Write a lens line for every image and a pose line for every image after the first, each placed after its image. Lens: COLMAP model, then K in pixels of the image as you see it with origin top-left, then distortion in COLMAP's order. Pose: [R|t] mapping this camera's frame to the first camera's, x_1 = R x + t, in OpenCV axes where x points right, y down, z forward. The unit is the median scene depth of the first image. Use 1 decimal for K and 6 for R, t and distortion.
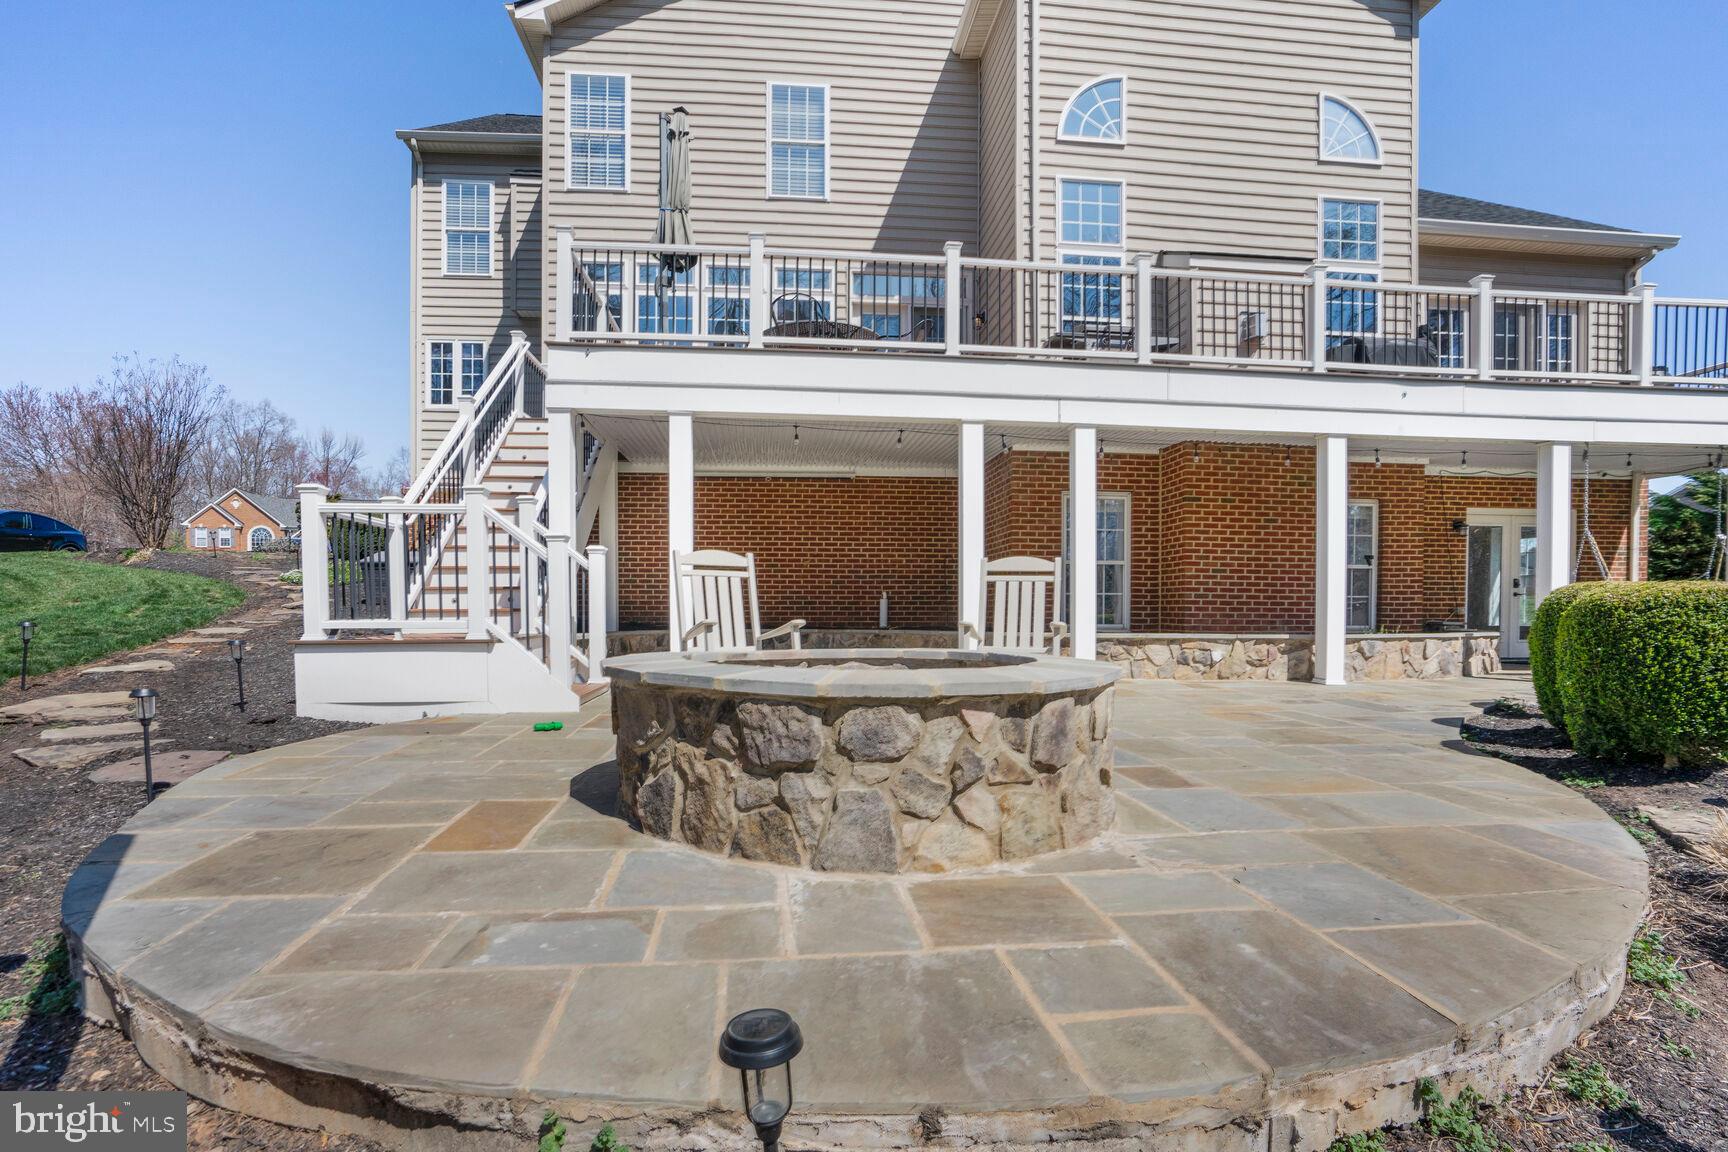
lens RADIAL K [[814.5, 0, 851.4], [0, 814.5, 631.2], [0, 0, 1]] dist [-0.049919, 0.018139]
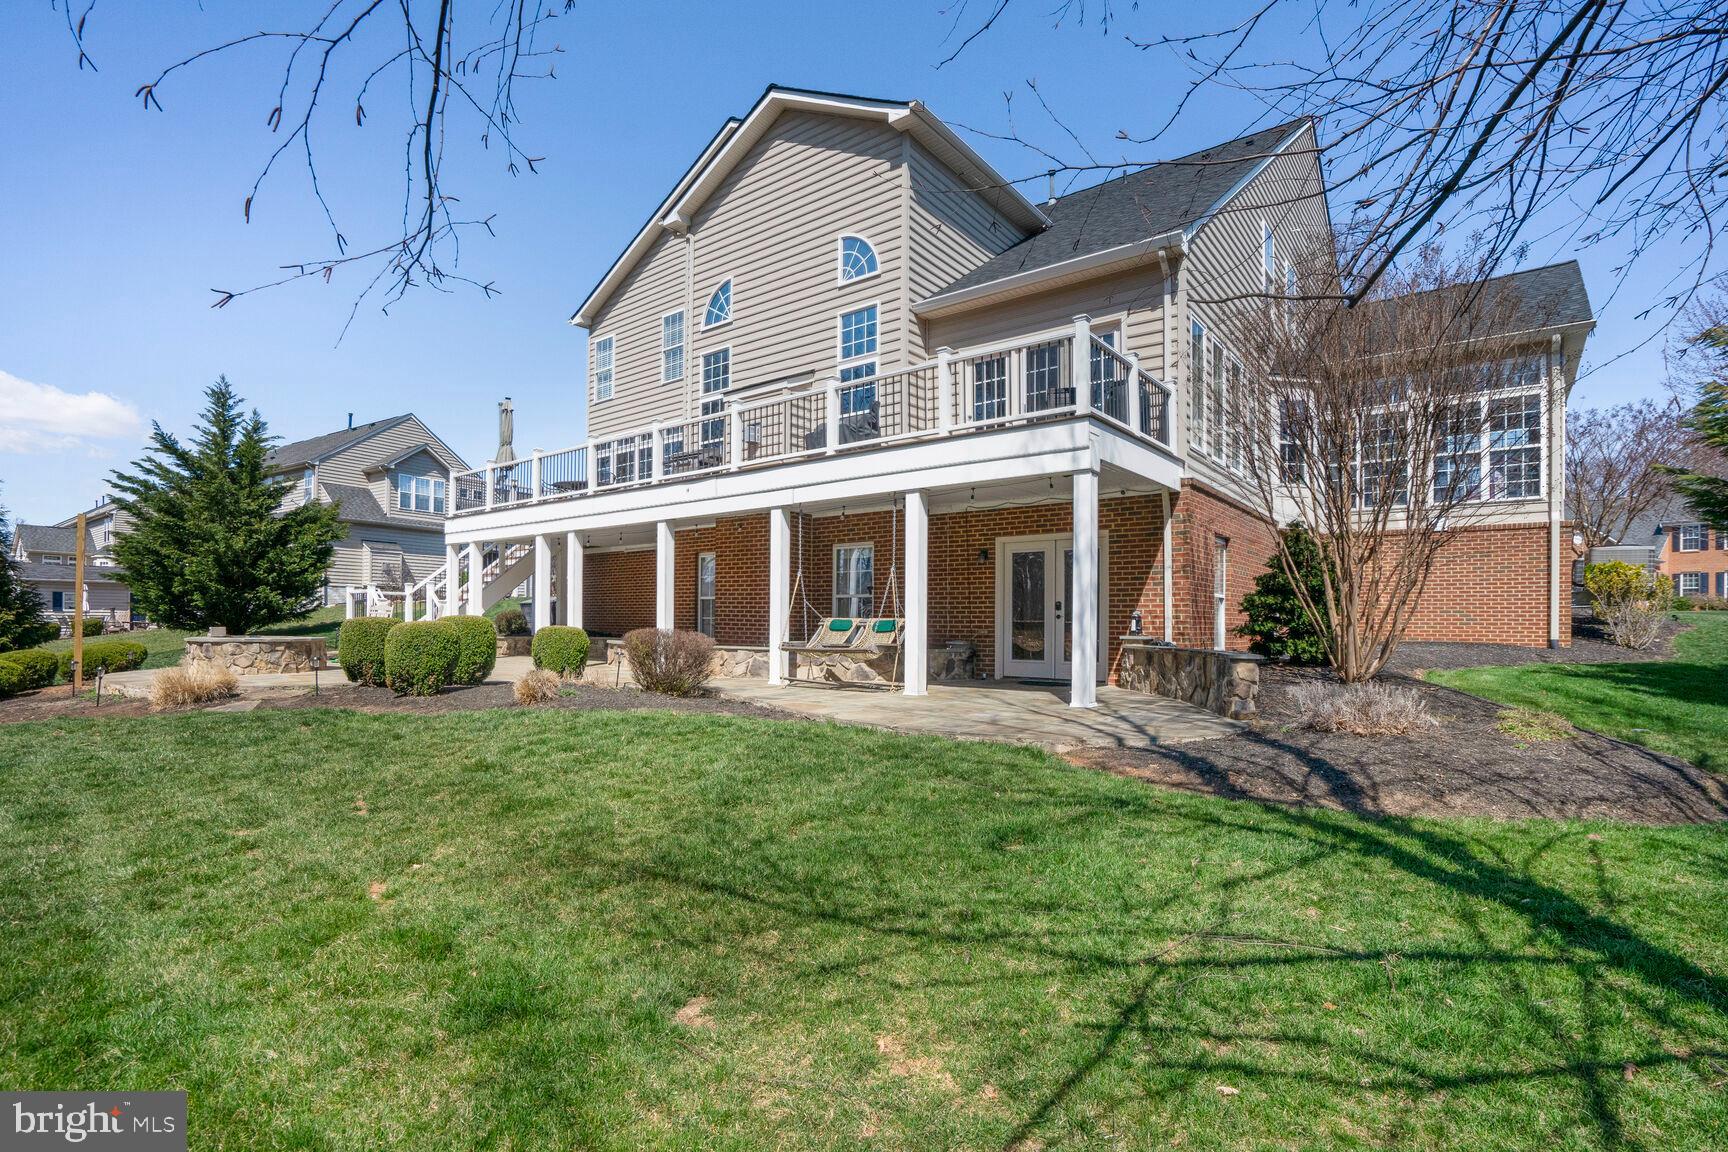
lens RADIAL K [[791.6, 0, 856.7], [0, 791.6, 615.5], [0, 0, 1]] dist [-0.033465, -0.000011]
pose [[0.727999, -0.000825, -0.685578, 1.490565], [-0.025279, 0.999287, -0.028045, -0.014498], [0.685112, 0.037748, 0.727459, 0.091876]]
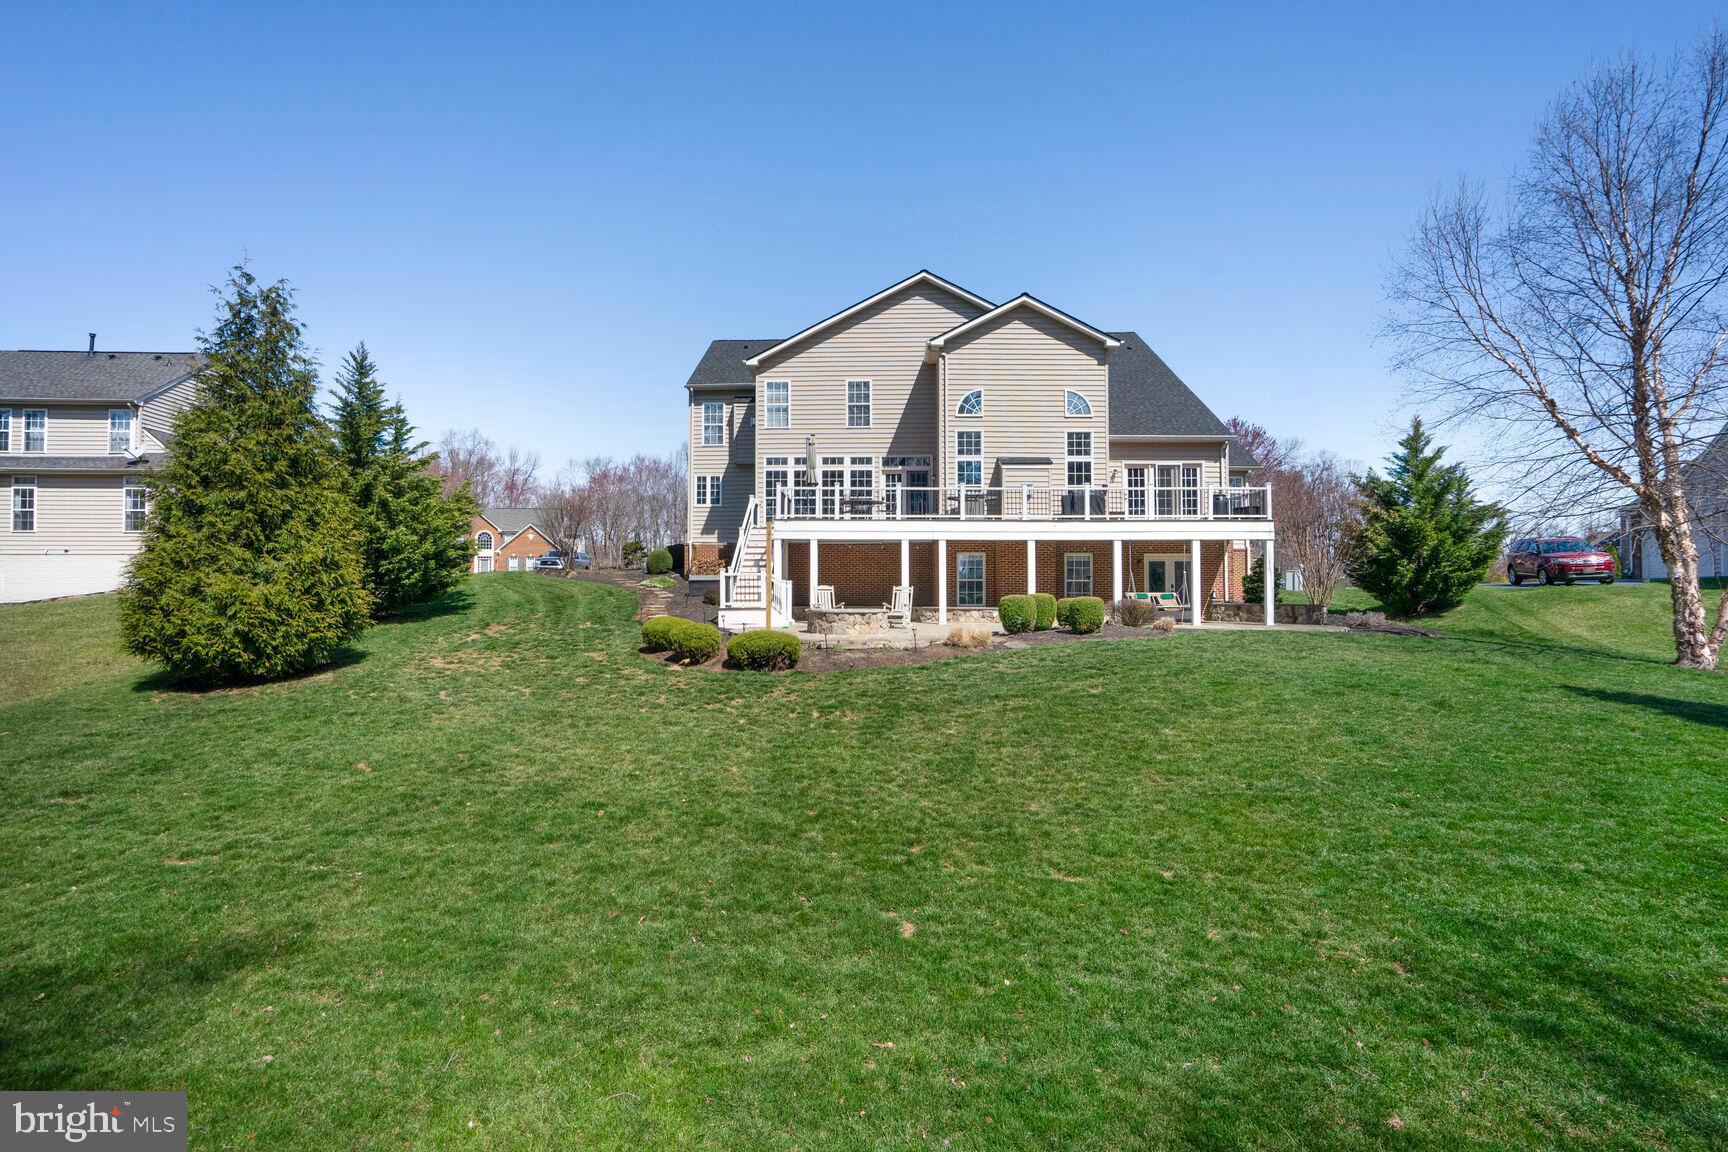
lens RADIAL K [[773.9, 0, 864.0], [0, 773.9, 576.0], [0, 0, 1]] dist [-0.048573, 0.014956]
pose [[0.992832, -0.004767, -0.119424, 0.249376], [-0.001003, 0.998837, -0.048204, 0.019189], [0.119515, 0.047978, 0.991672, -1.420164]]
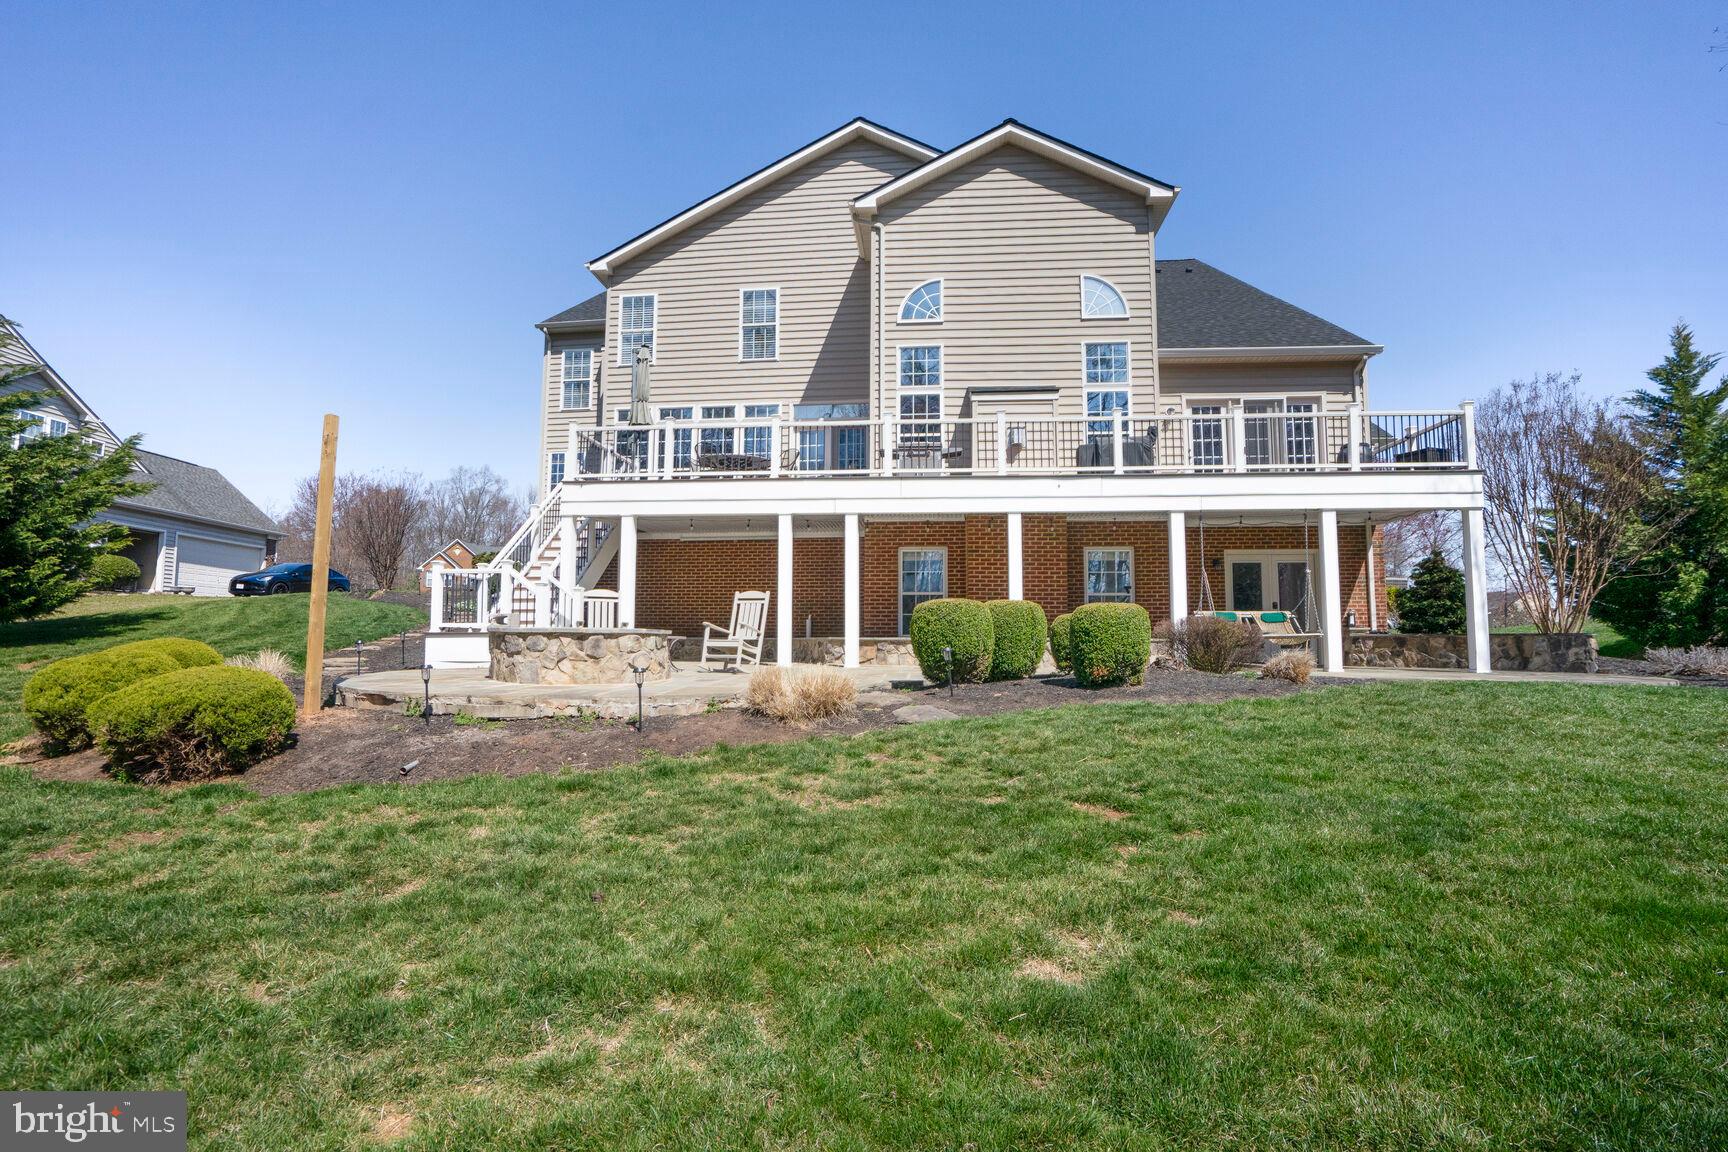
lens RADIAL K [[790.4, 0, 846.8], [0, 790.4, 583.2], [0, 0, 1]] dist [-0.052766, 0.016110]
pose [[0.980219, -0.011300, -0.197595, 0.440362], [-0.008859, 0.994863, -0.100843, 0.043498], [0.197719, 0.100599, 0.975083, -0.445571]]
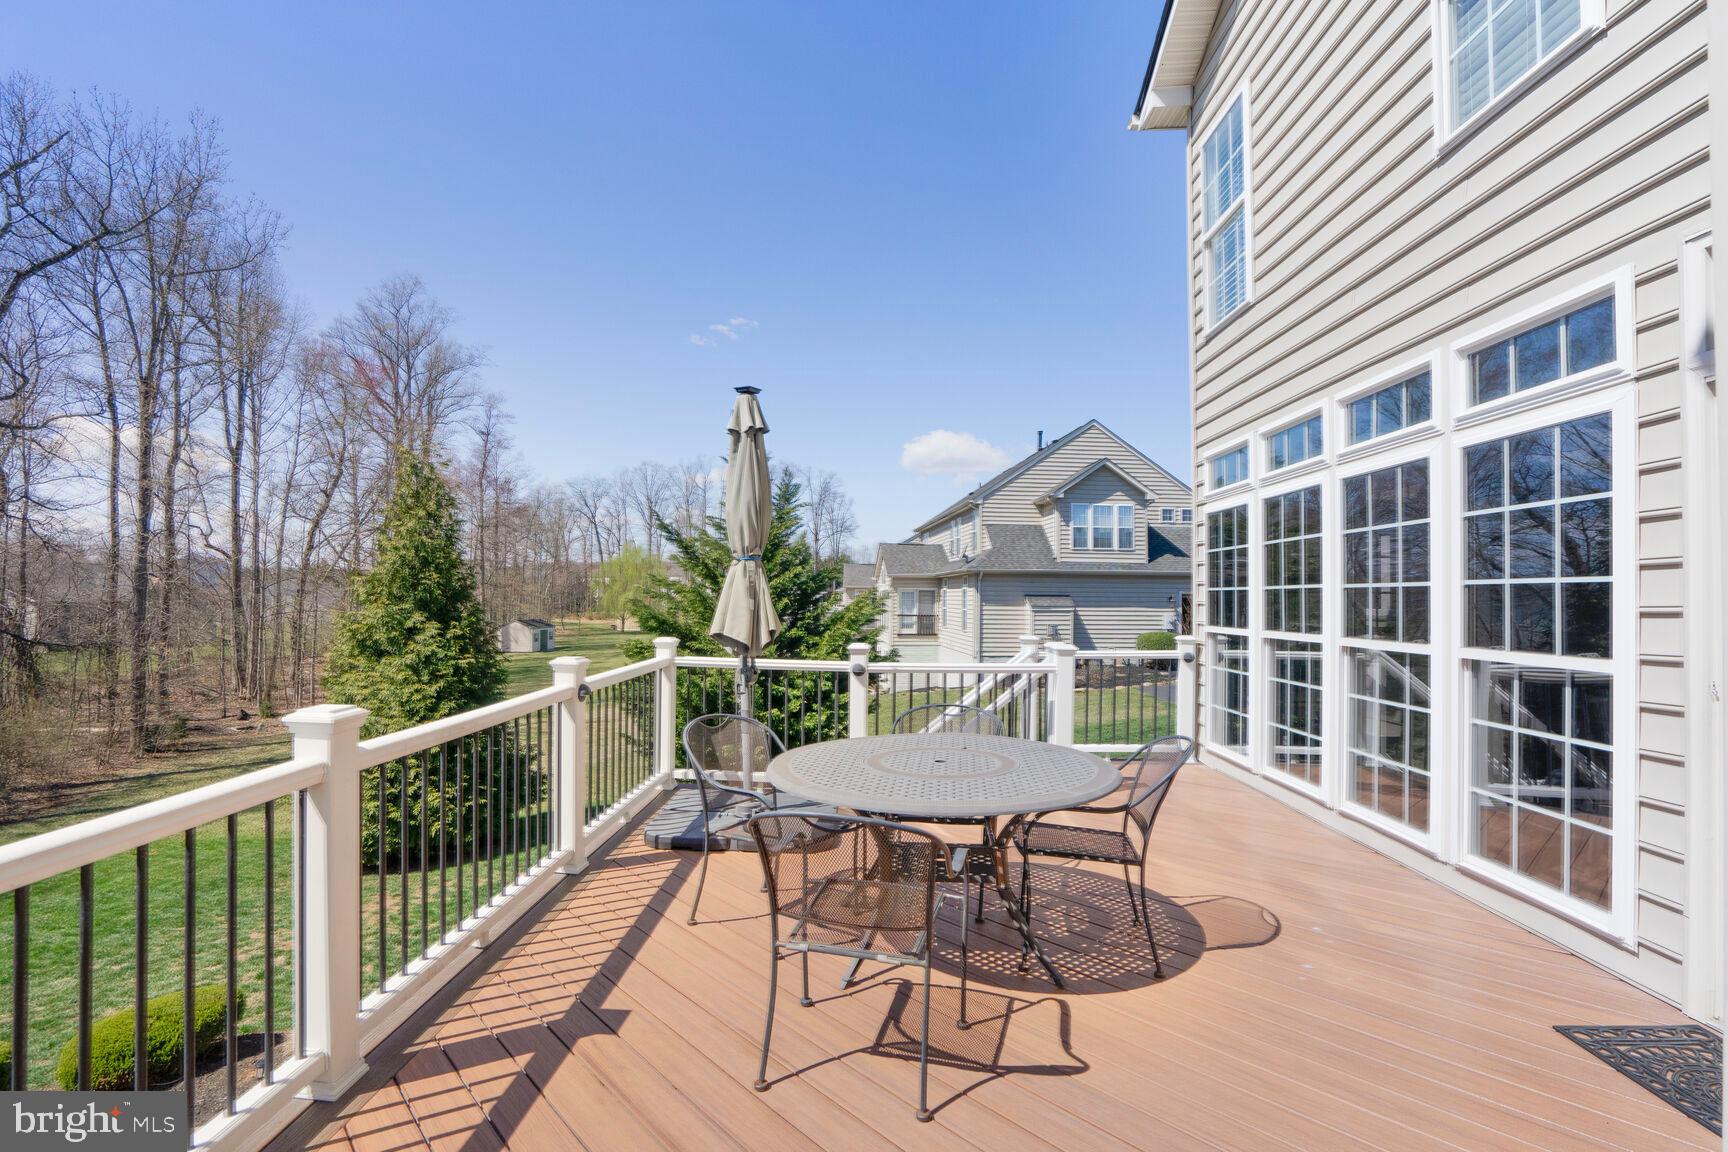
lens RADIAL K [[790.4, 0, 846.8], [0, 790.4, 583.2], [0, 0, 1]] dist [-0.052766, 0.016110]
pose [[-0.142618, -0.017222, -0.989628, 0.273336], [-0.036423, 0.999263, -0.012140, -0.383069], [0.989107, 0.034314, -0.143140, 0.891177]]
